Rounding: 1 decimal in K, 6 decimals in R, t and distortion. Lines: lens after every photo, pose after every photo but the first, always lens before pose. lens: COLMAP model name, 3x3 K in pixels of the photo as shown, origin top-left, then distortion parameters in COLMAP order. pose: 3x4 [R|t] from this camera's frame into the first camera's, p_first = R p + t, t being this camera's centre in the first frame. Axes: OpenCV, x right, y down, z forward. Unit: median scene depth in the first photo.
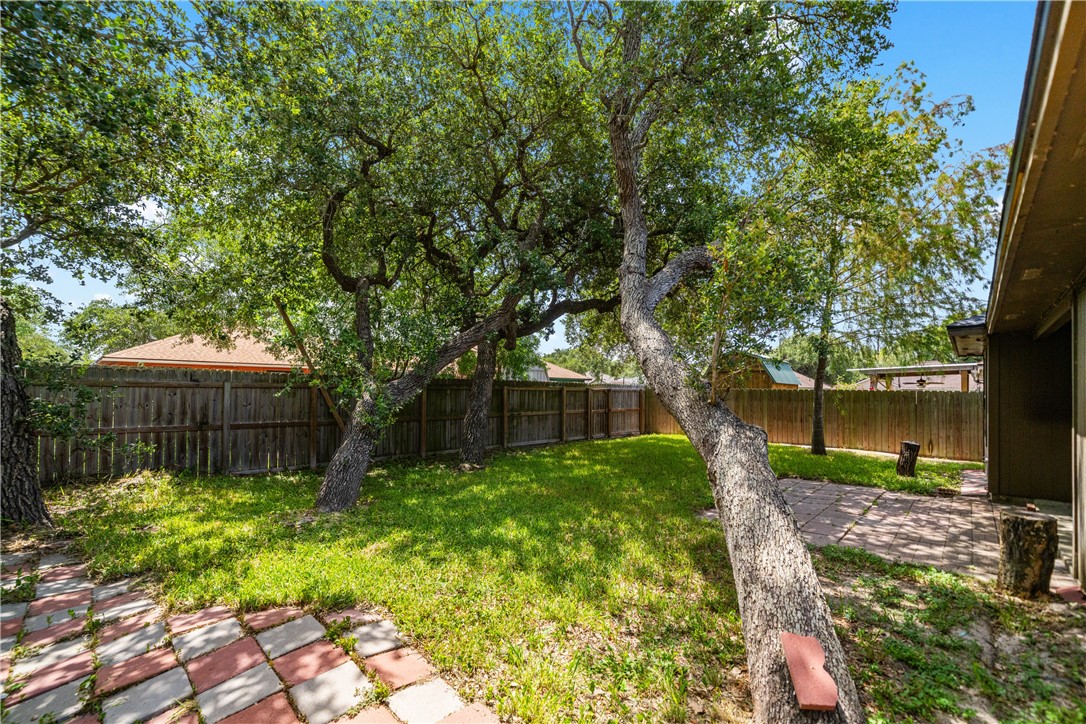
lens RADIAL K [[431.9, 0, 533.6], [0, 431.9, 385.7], [0, 0, 1]] dist [0.001599, -0.001931]
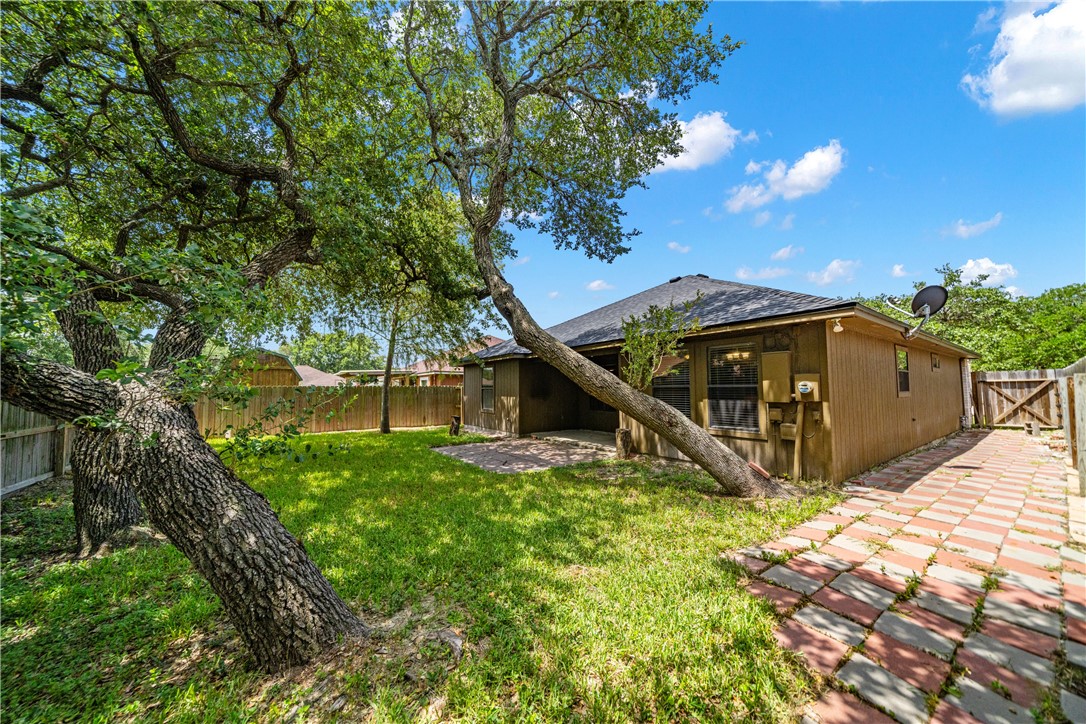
lens RADIAL K [[365.9, 0, 541.9], [0, 365.9, 365.0], [0, 0, 1]] dist [-0.002598, -0.000369]
pose [[0.216279, 0.040218, 0.975503, -1.653170], [0.008233, 0.999041, -0.043014, 0.003795], [-0.976297, 0.017334, 0.215741, 1.375948]]
